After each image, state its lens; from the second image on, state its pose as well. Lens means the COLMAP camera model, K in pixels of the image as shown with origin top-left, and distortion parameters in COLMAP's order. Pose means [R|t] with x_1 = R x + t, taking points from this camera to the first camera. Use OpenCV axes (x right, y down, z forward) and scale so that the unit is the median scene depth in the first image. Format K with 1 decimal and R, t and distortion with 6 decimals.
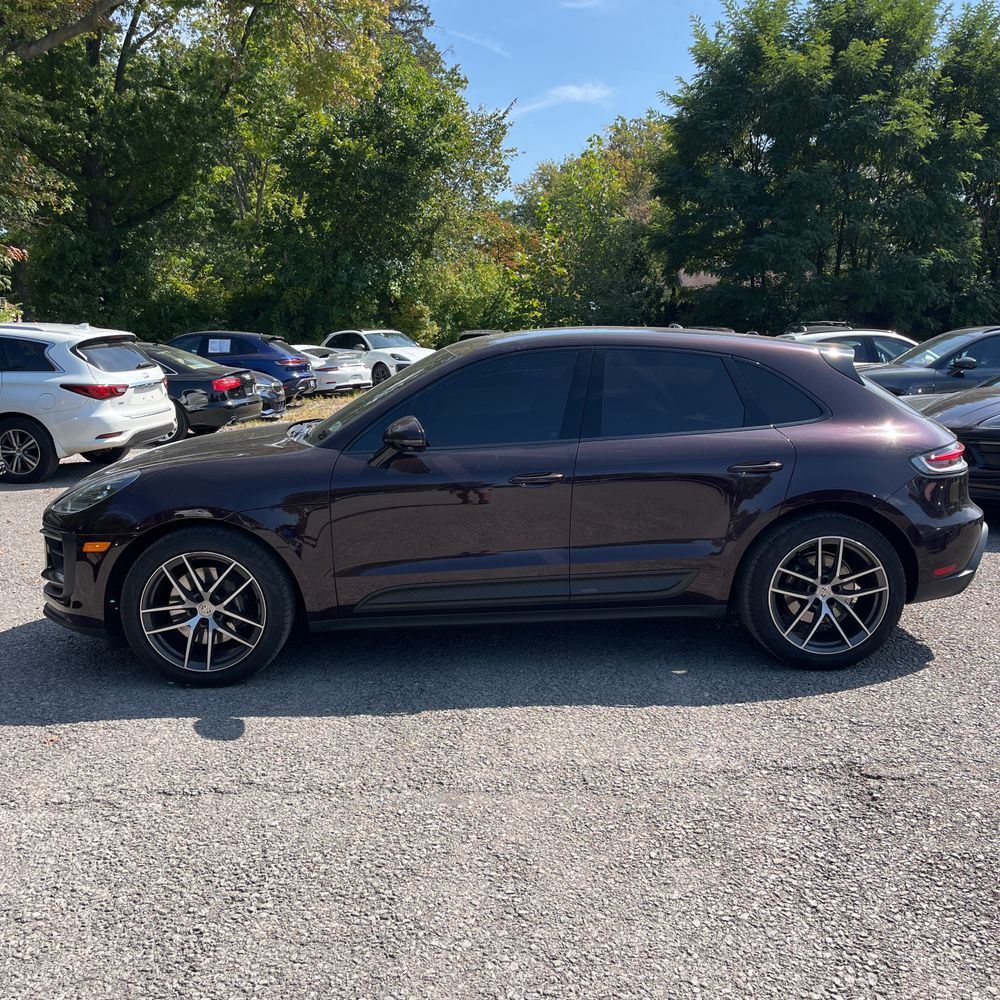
lens RADIAL K [[1030.0, 0, 500.0], [0, 1030.0, 500.0], [0, 0, 1]] dist [0.045112, 0.002345]
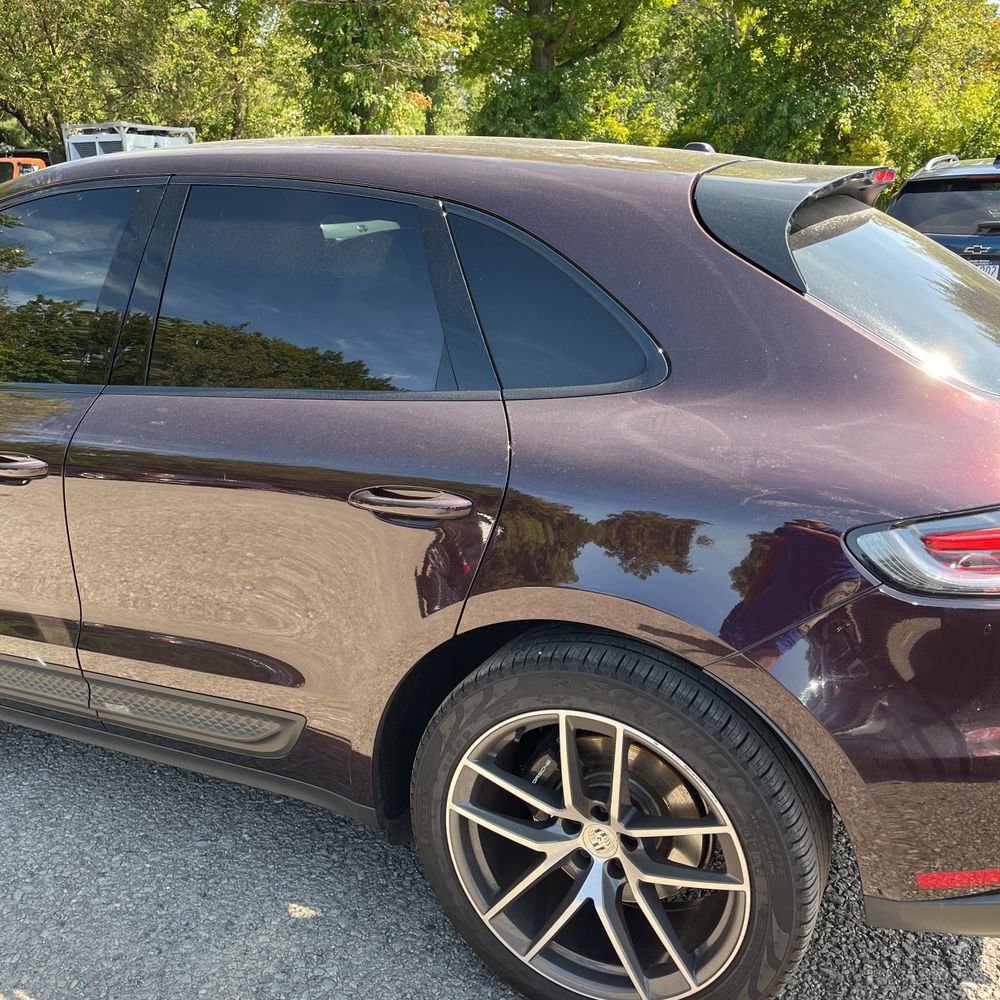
lens RADIAL K [[1015.7, 0, 490.9], [0, 1015.7, 505.4], [0, 0, 1]] dist [0.062016, -0.075297]
pose [[0.878835, 0.133800, -0.457982, 0.076045], [-0.065575, 0.984638, 0.161829, -0.015894], [0.472599, -0.112189, 0.874107, 0.116951]]
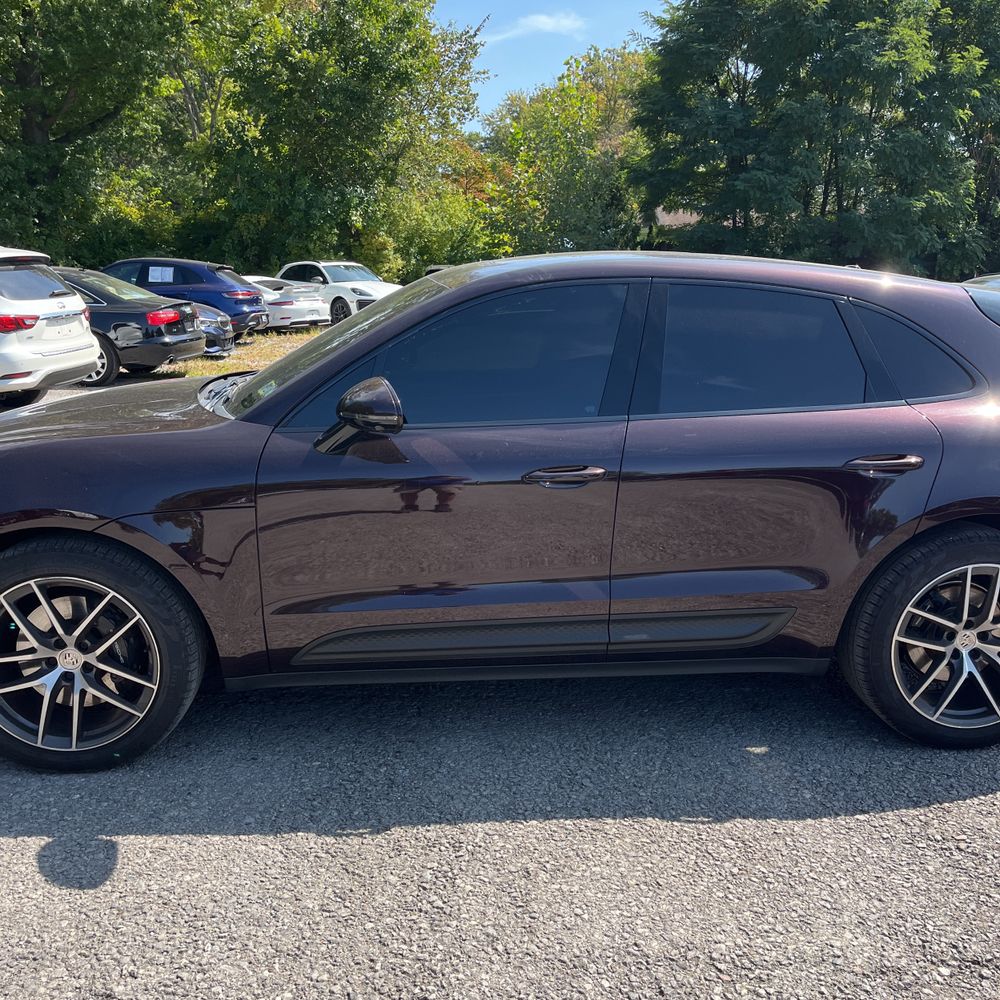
lens RADIAL K [[1025.8, 0, 501.8], [0, 1025.8, 502.4], [0, 0, 1]] dist [0.027999, 0.011346]
pose [[0.998990, 0.016220, 0.041909, -0.005796], [-0.018737, 0.997999, 0.060382, -0.007193], [-0.040846, -0.061106, 0.997295, 0.055951]]
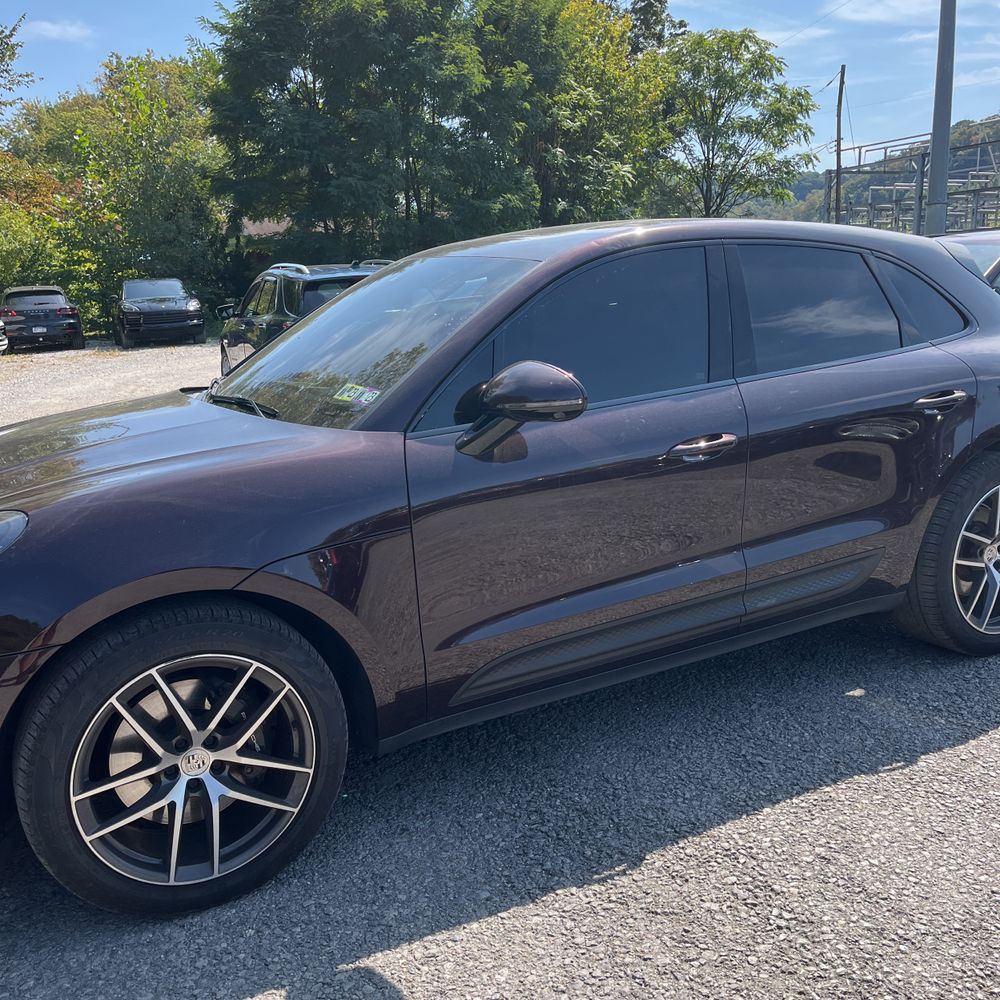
lens RADIAL K [[1015.7, 0, 490.9], [0, 1015.7, 505.4], [0, 0, 1]] dist [0.062016, -0.075297]
pose [[0.896713, -0.125900, 0.424329, -0.060673], [0.105848, 0.991872, 0.070610, -0.007292], [-0.429770, -0.018403, 0.902751, 0.081743]]
